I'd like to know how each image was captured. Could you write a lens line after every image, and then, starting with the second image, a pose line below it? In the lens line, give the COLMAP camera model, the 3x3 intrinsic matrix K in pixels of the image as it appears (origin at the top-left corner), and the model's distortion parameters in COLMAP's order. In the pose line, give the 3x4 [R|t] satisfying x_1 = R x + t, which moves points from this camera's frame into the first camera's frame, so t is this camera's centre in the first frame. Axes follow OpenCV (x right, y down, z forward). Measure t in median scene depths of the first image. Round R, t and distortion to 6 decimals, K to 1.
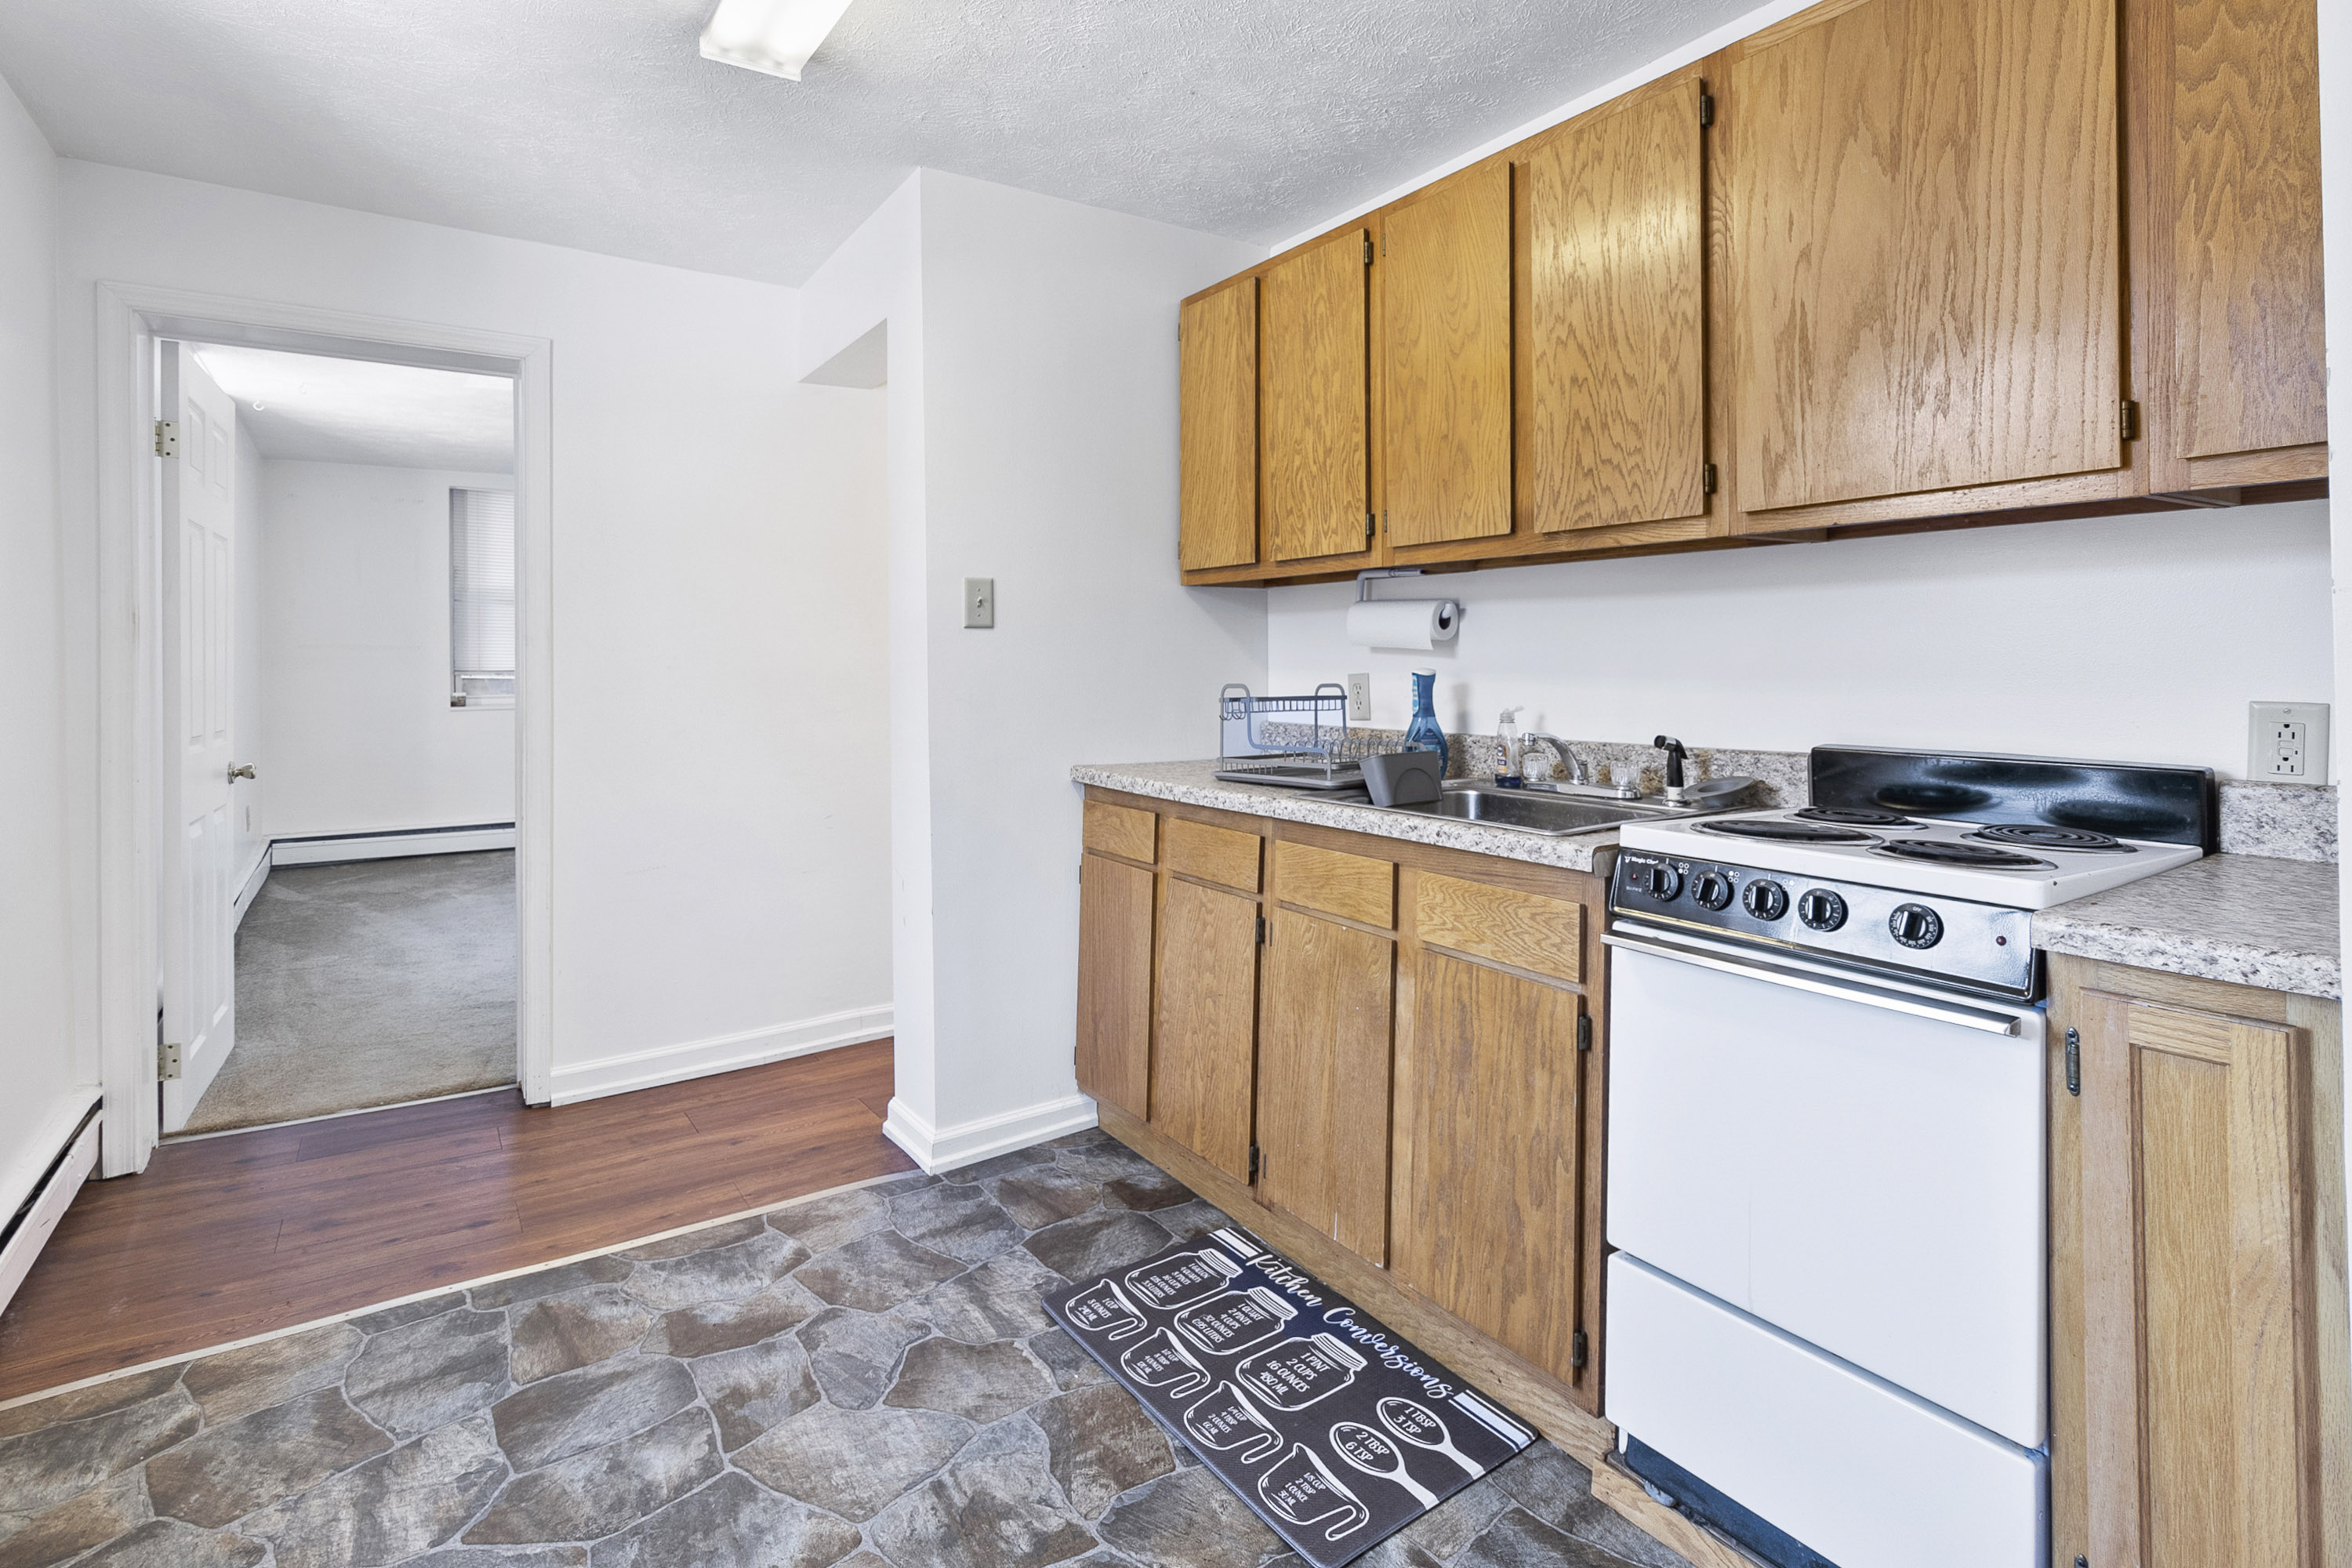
lens RADIAL K [[1109.9, 0, 1174.2], [0, 1109.9, 659.7], [0, 0, 1]] dist [0.000710, -0.000793]
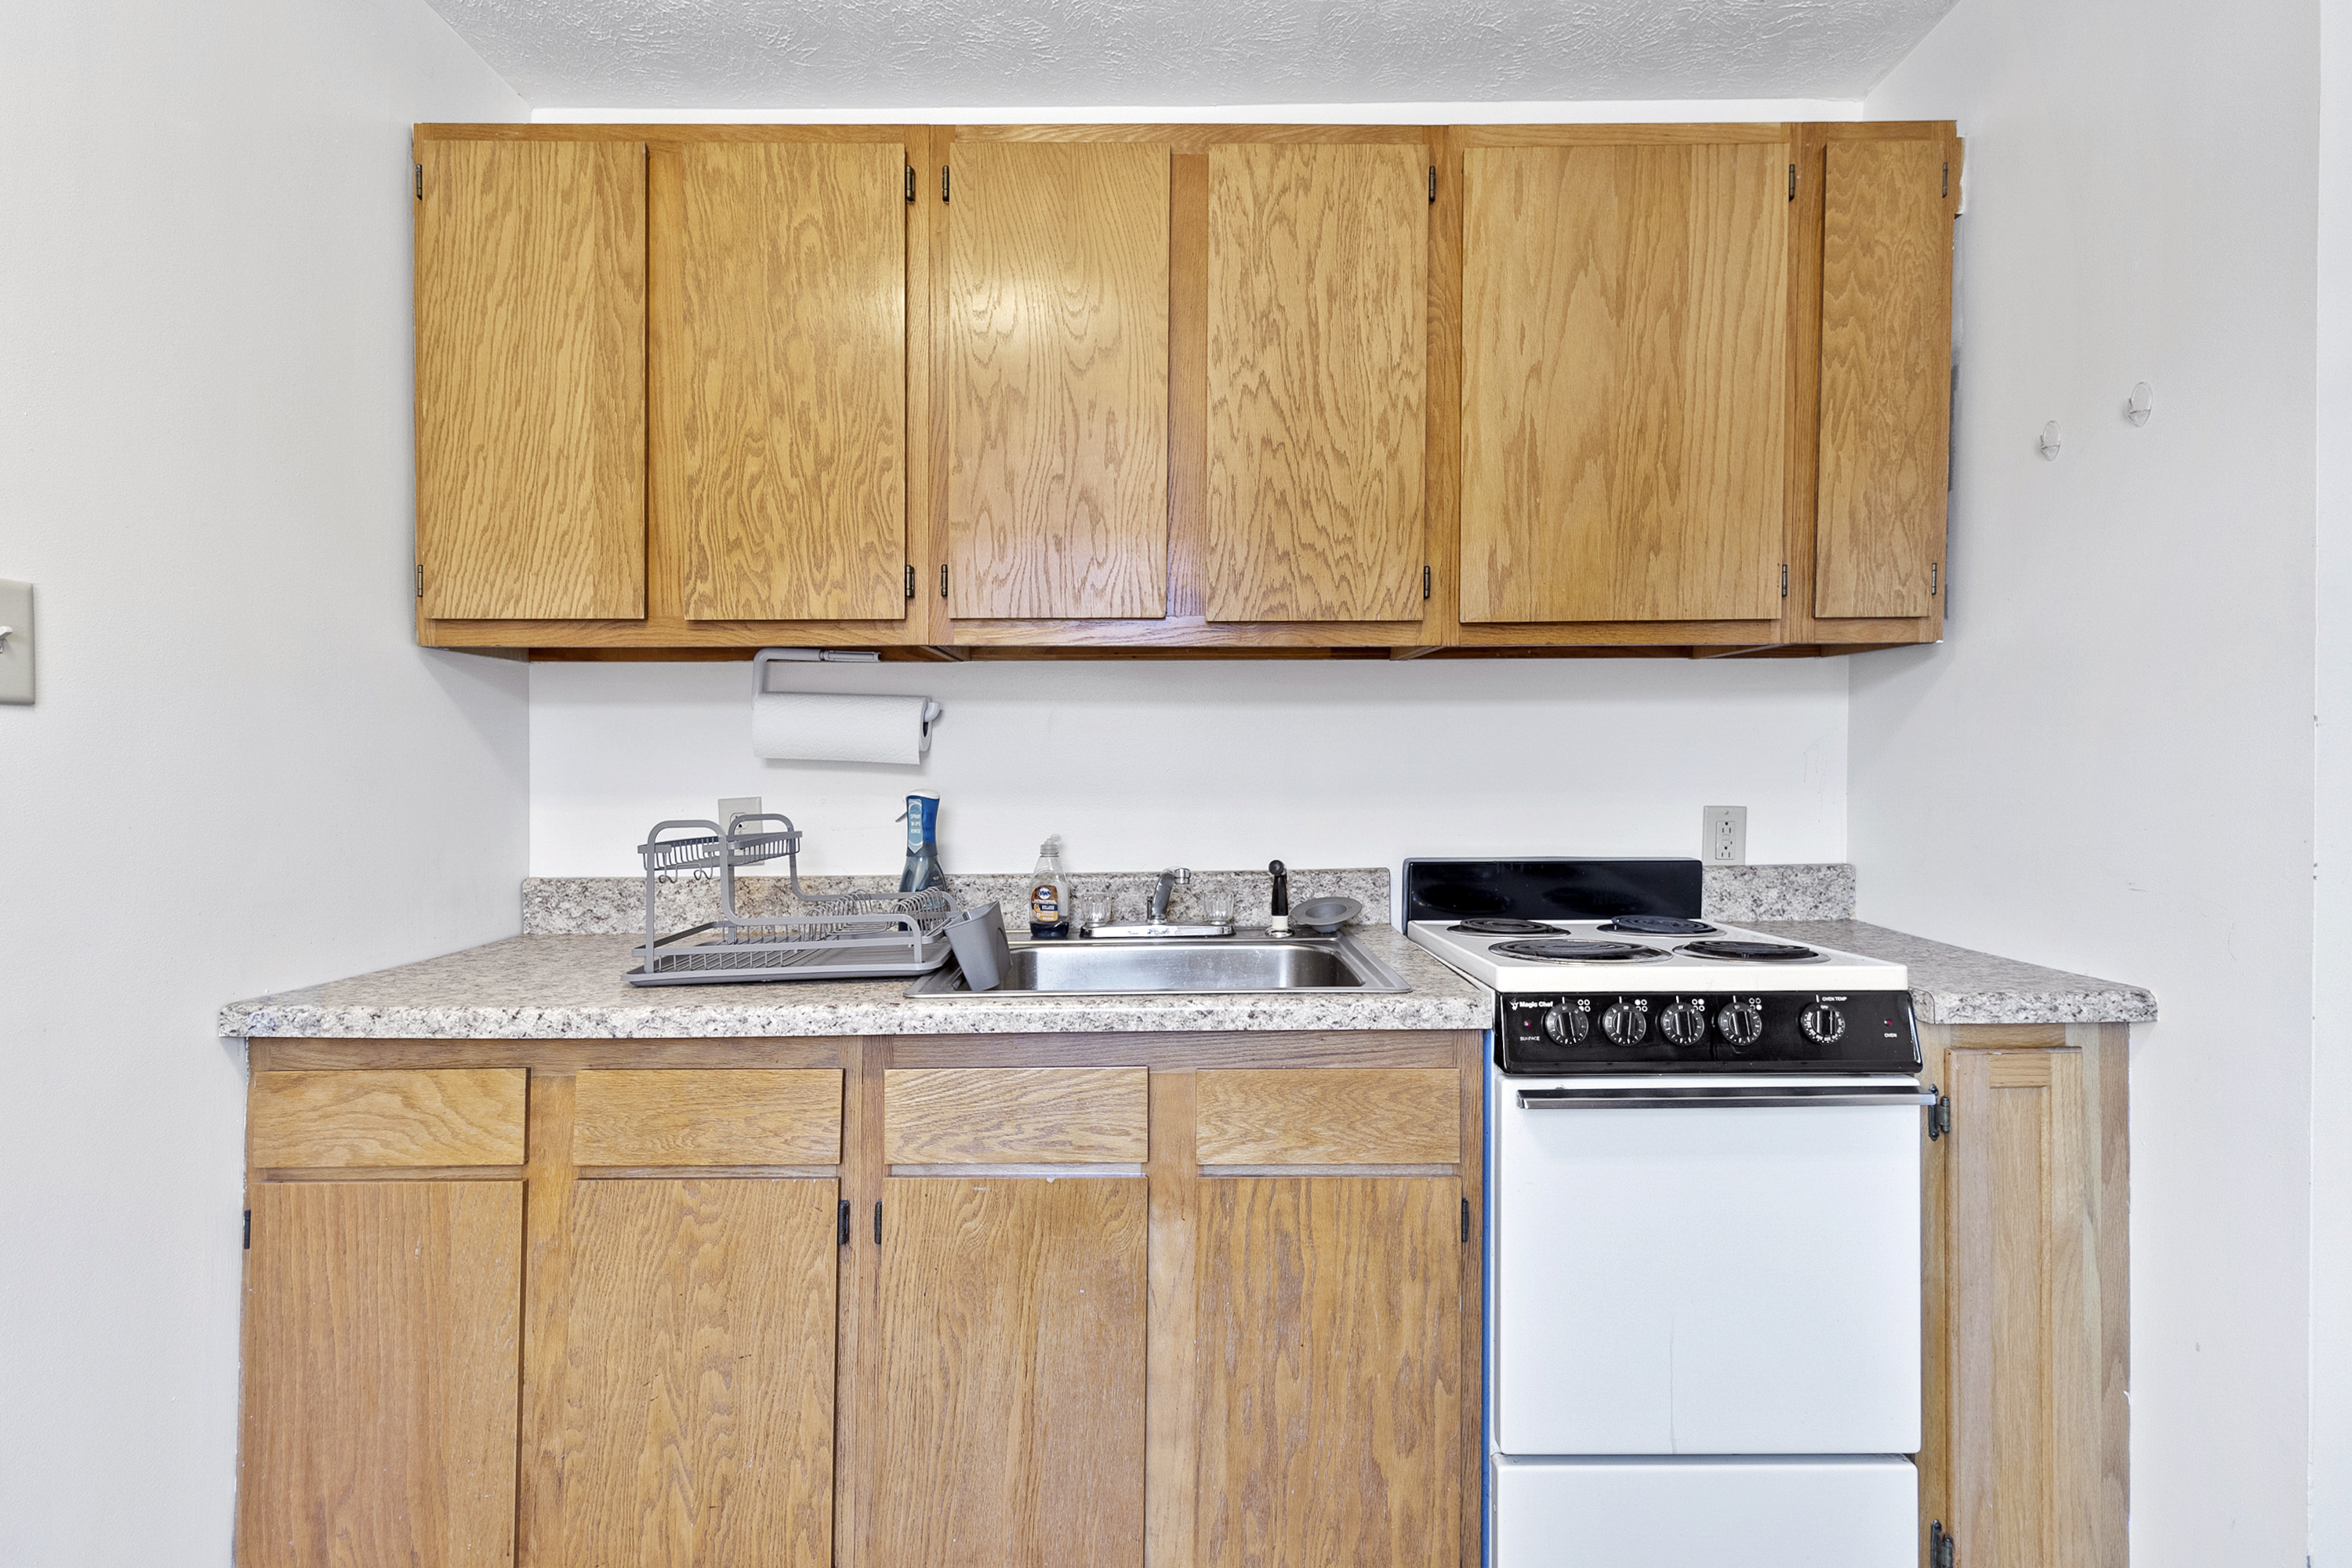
lens RADIAL K [[1109.3, 0, 1176.0], [0, 1109.3, 784.0], [0, 0, 1]] dist [0.001096, 0.000507]
pose [[0.563657, -0.010117, 0.825947, -0.399215], [0.003028, 0.999944, 0.010182, -0.003719], [-0.826003, -0.003238, 0.563656, 0.631890]]
